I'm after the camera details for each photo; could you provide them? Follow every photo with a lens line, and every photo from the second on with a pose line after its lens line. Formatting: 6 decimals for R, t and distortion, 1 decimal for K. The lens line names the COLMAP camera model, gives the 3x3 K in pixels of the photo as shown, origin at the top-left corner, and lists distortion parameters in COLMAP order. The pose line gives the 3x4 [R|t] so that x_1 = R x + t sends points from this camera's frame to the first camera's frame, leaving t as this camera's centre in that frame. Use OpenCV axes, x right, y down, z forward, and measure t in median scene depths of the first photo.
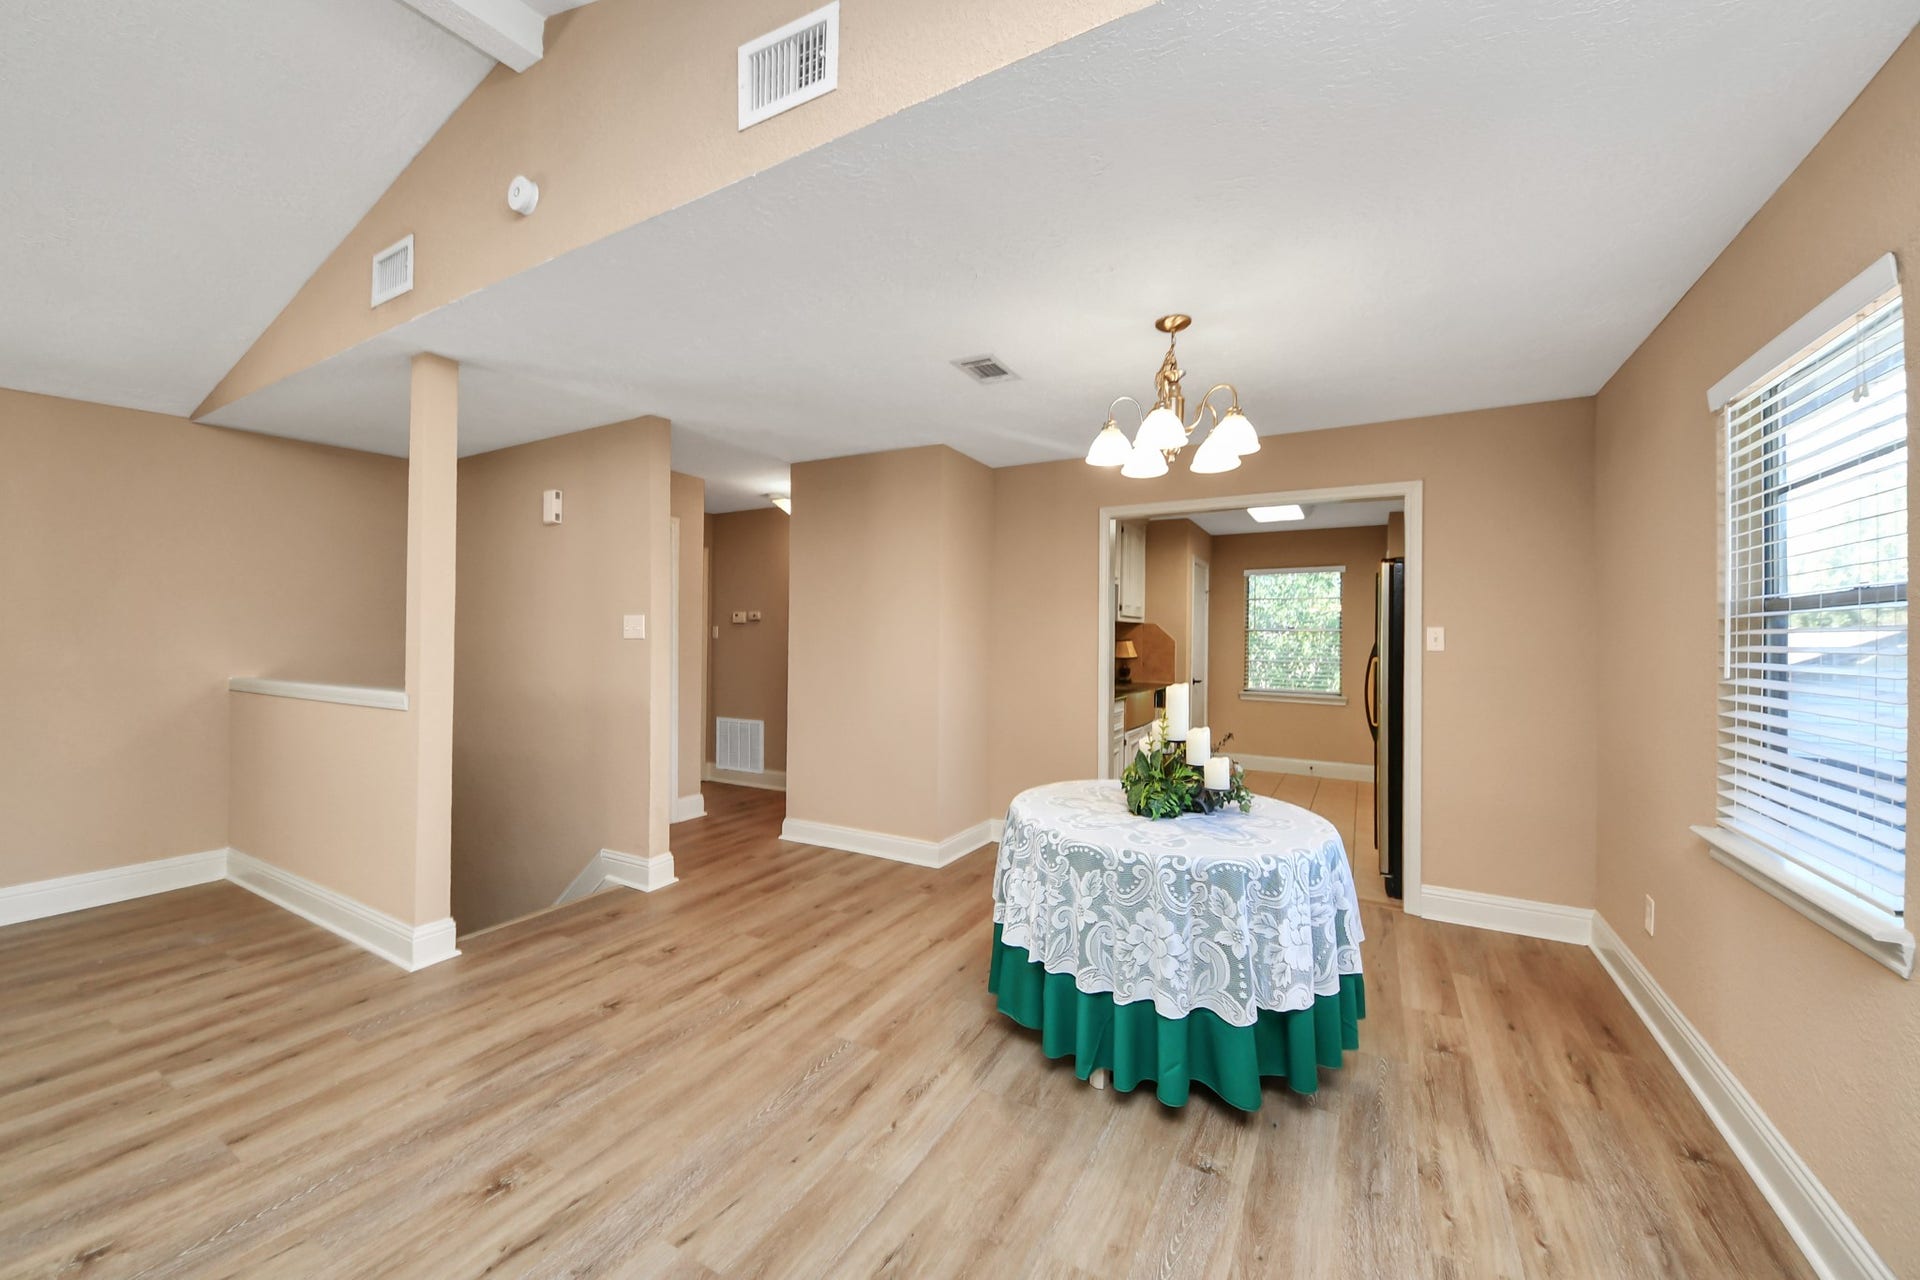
lens RADIAL K [[786.5, 0, 920.8], [0, 786.5, 605.5], [0, 0, 1]] dist [0.027955, -0.017993]
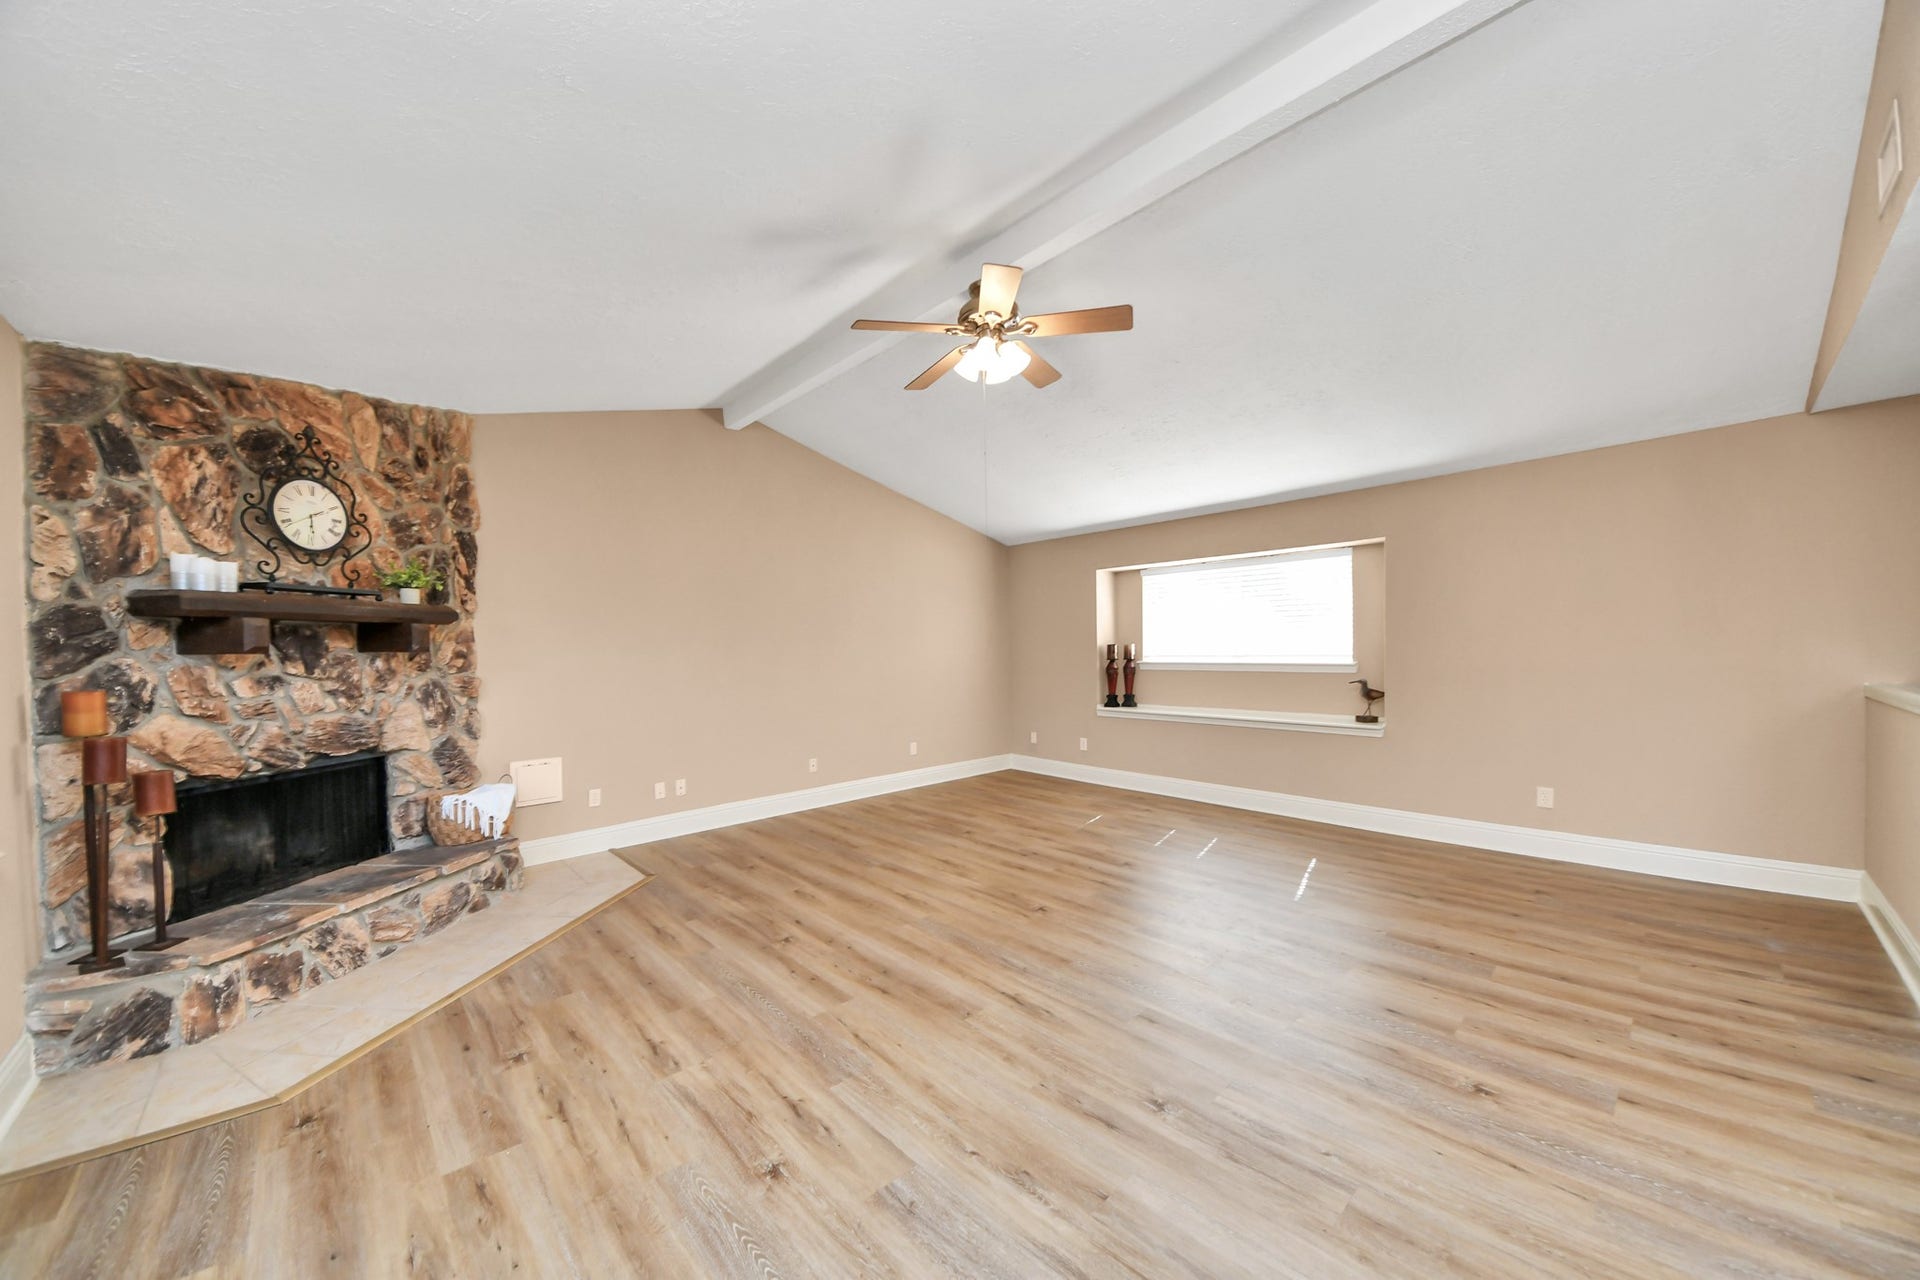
lens RADIAL K [[694.3, 0, 960.0], [0, 694.3, 640.0], [0, 0, 1]] dist [0.001232, -0.008501]
pose [[-0.307093, -0.017898, -0.951511, 0.288778], [0.047168, 0.998308, -0.034001, 0.020134], [0.950510, -0.055323, -0.305730, 0.378237]]
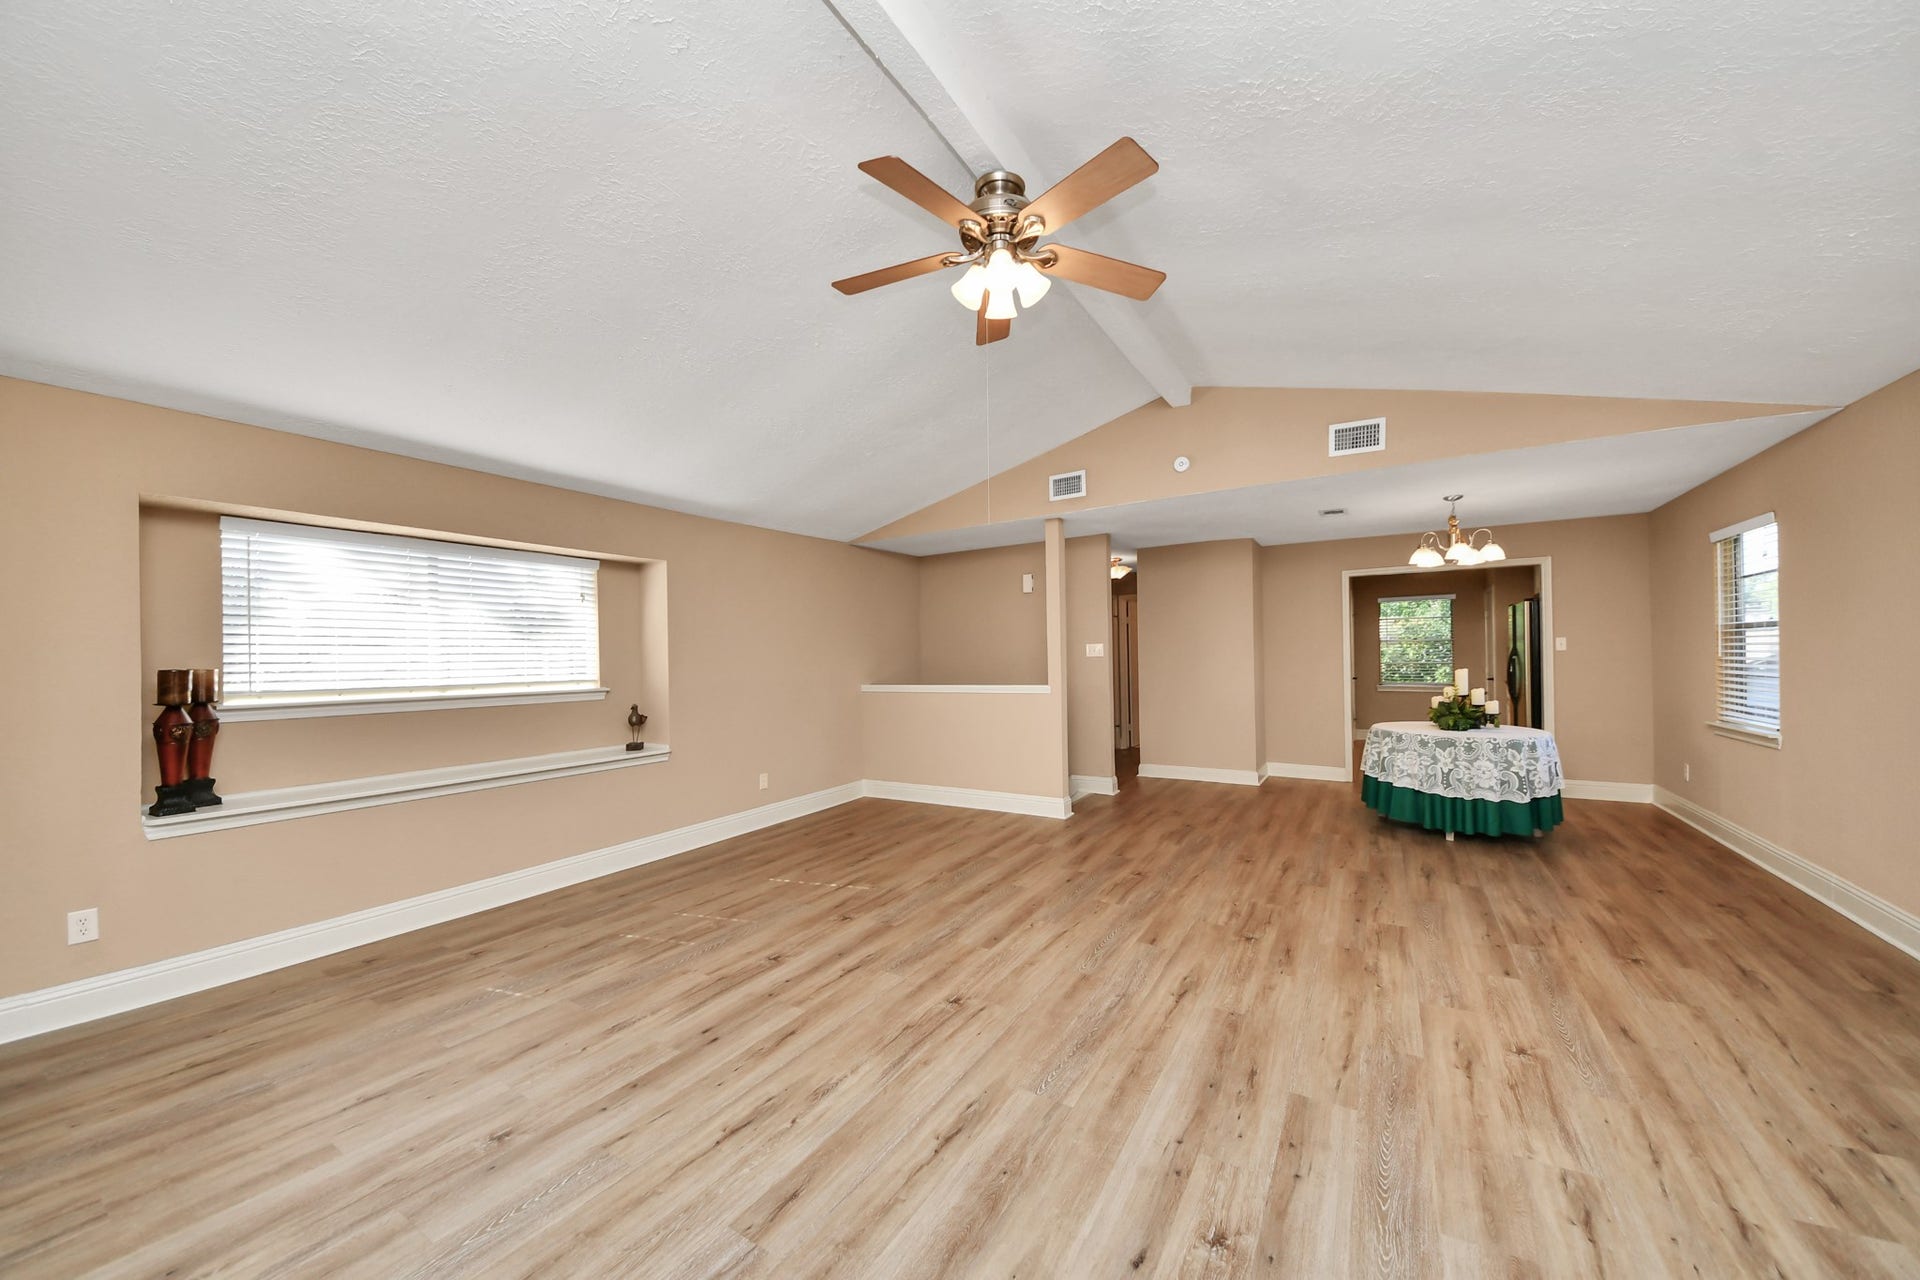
lens RADIAL K [[686.8, 0, 954.7], [0, 686.8, 649.9], [0, 0, 1]] dist [0.001913, -0.010789]
pose [[0.998835, -0.028716, -0.038793, -1.052733], [0.030108, 0.998906, 0.035792, -0.065547], [0.037722, -0.036918, 0.998606, -0.977521]]
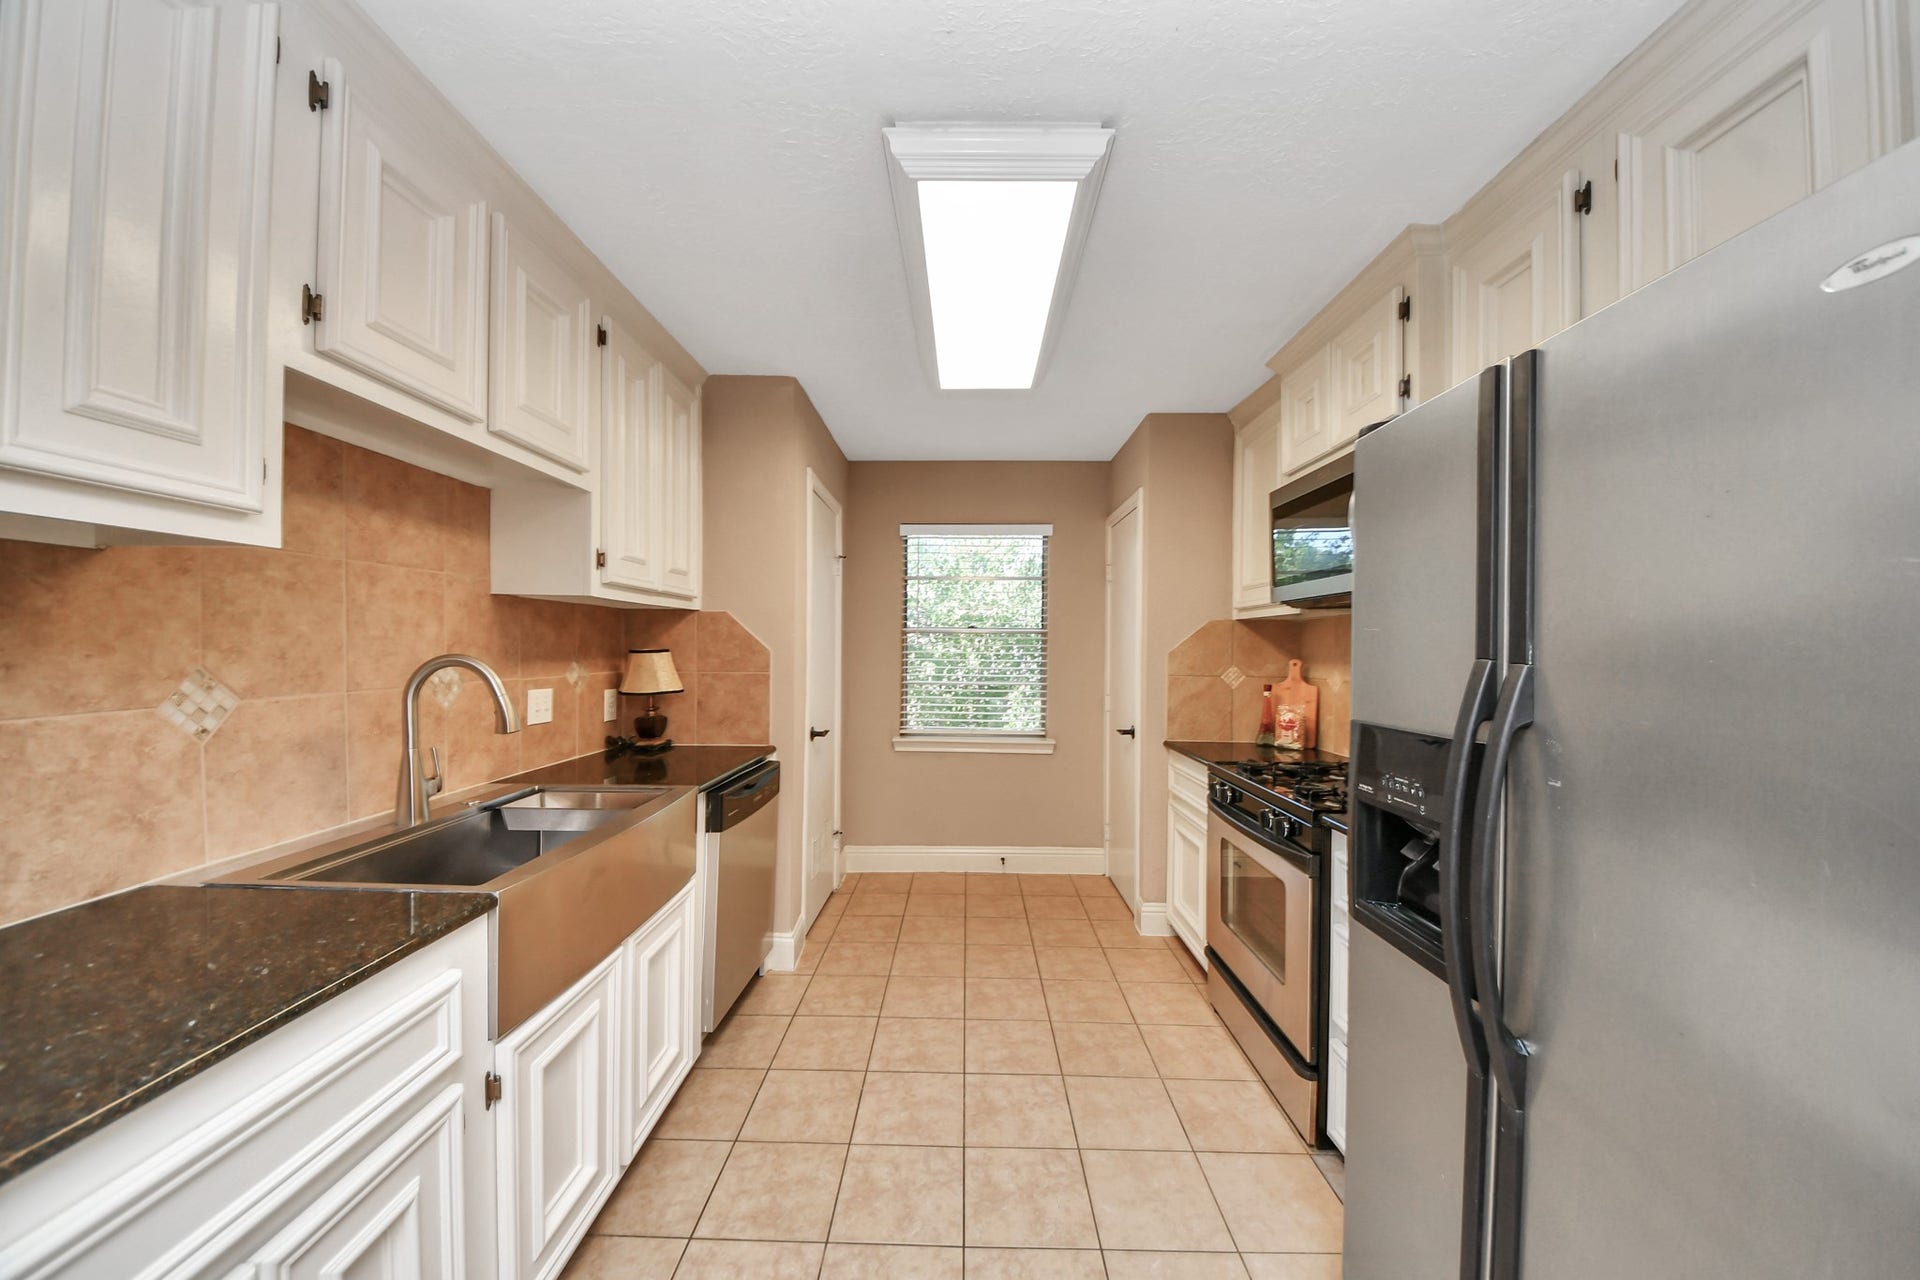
lens RADIAL K [[686.8, 0, 954.7], [0, 686.8, 649.9], [0, 0, 1]] dist [0.001913, -0.010789]
pose [[0.867954, -0.013418, 0.496463, 0.591706], [-0.008817, 0.999061, 0.042418, 0.073185], [-0.496566, -0.041194, 0.867021, 1.652142]]
